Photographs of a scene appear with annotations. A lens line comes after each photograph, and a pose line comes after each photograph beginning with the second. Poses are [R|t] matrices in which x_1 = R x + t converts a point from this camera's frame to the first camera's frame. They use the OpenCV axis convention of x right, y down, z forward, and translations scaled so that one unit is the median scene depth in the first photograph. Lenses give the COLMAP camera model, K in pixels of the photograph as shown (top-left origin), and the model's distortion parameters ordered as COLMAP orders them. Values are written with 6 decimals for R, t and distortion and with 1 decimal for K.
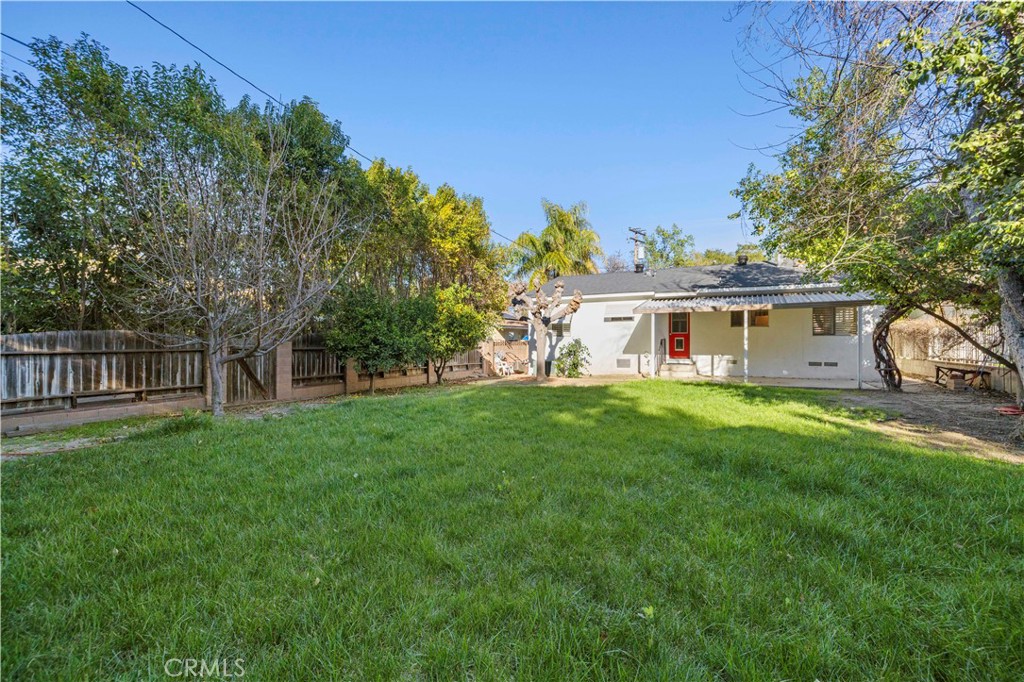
lens RADIAL K [[431.9, 0, 512.0], [0, 431.9, 341.0], [0, 0, 1]] dist [0.000179, 0.000227]
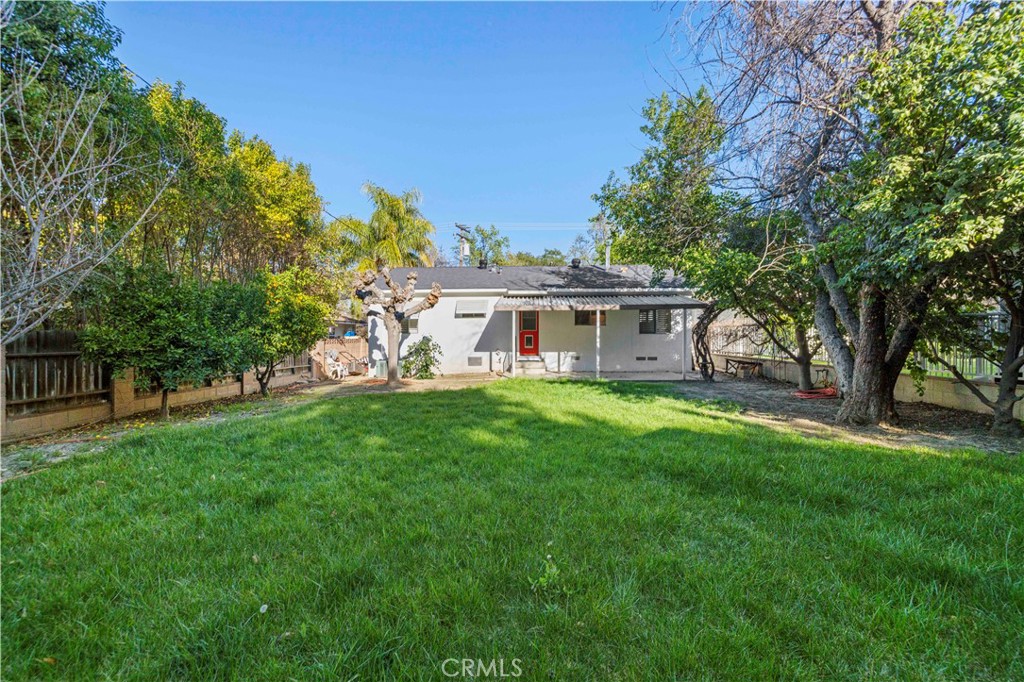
lens RADIAL K [[431.9, 0, 512.0], [0, 431.9, 341.0], [0, 0, 1]] dist [0.000179, 0.000227]
pose [[0.909287, -0.005158, 0.416137, -0.081509], [0.000051, 0.999925, 0.012281, -0.007274], [-0.416169, -0.011146, 0.909219, 0.105270]]
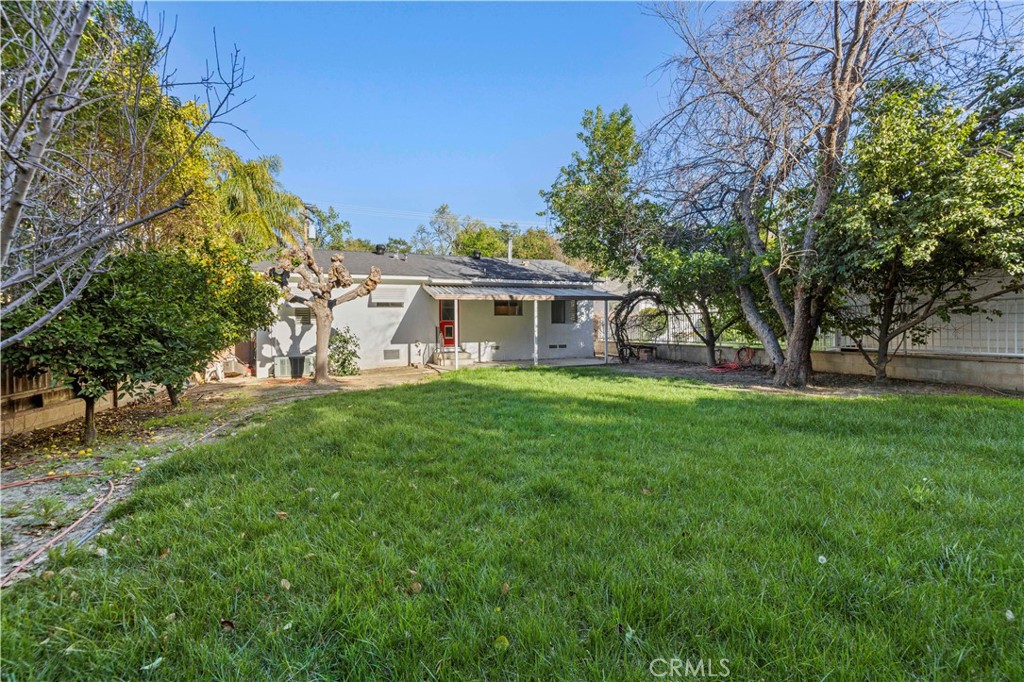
lens RADIAL K [[438.3, 0, 517.5], [0, 438.3, 329.8], [0, 0, 1]] dist [0.001116, 0.000153]
pose [[0.670088, -0.008512, 0.742232, -0.284698], [0.009693, 0.999949, 0.002716, 0.000848], [-0.742218, 0.005375, 0.670137, 0.242737]]
